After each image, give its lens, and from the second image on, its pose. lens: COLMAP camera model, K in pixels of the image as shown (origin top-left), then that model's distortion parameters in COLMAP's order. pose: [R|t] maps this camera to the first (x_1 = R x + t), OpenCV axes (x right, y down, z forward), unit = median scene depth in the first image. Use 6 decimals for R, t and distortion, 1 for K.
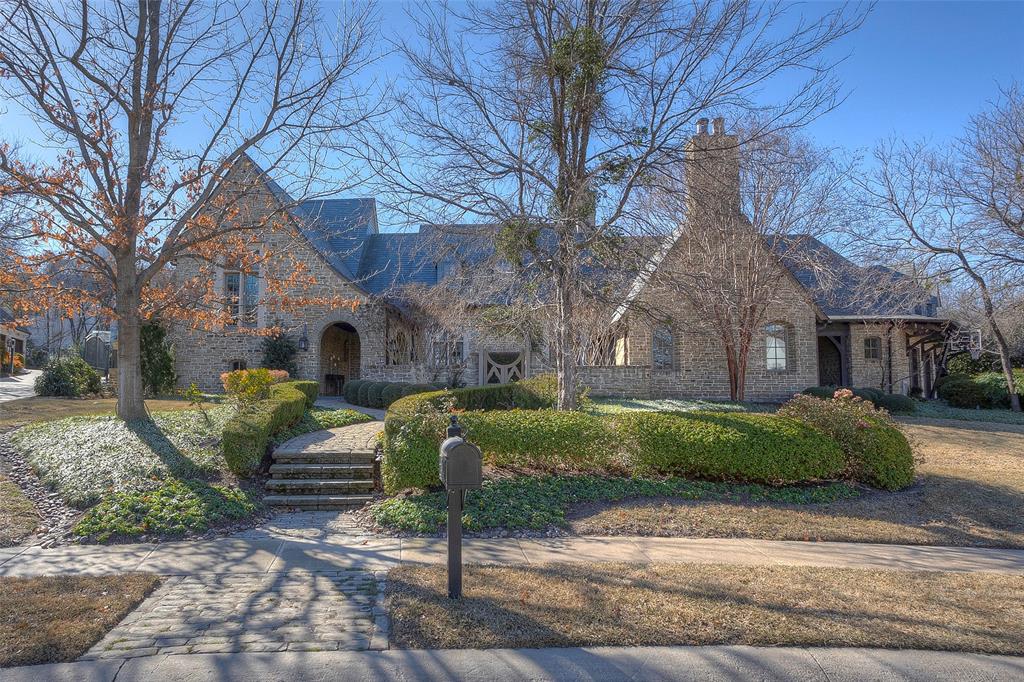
lens RADIAL K [[634.8, 0, 513.5], [0, 634.8, 341.9], [0, 0, 1]] dist [-0.039527, 0.010938]
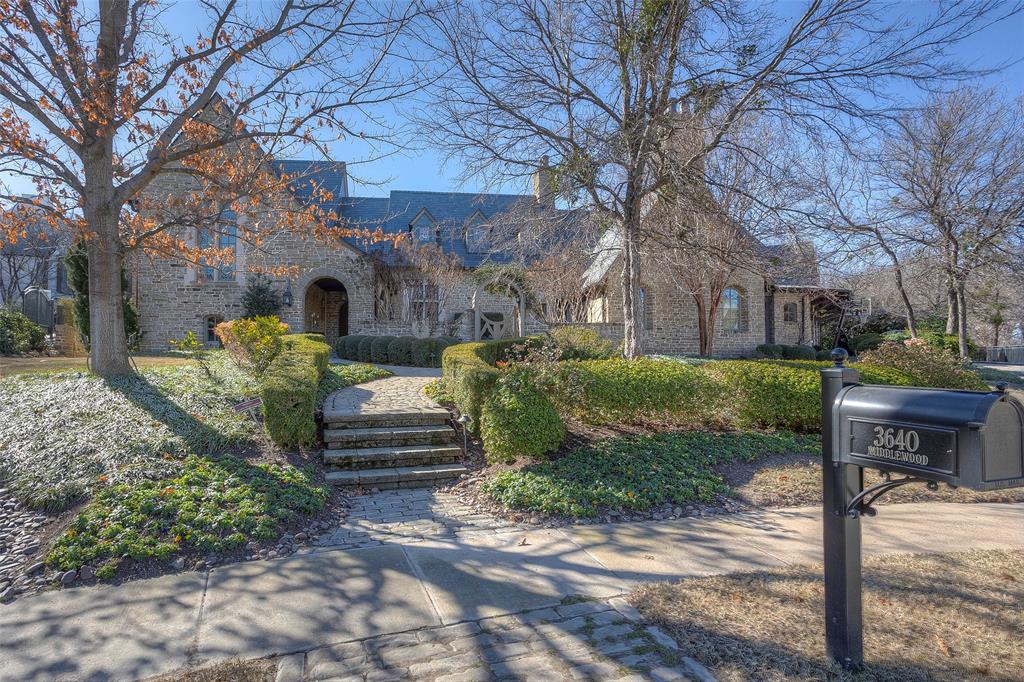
lens RADIAL K [[510.5, 0, 507.1], [0, 510.5, 338.9], [0, 0, 1]] dist [-0.033883, 0.016810]
pose [[0.984288, 0.001934, 0.176557, -0.314828], [-0.009841, 0.998987, 0.043917, 0.060099], [-0.176293, -0.044965, 0.983310, 0.404799]]
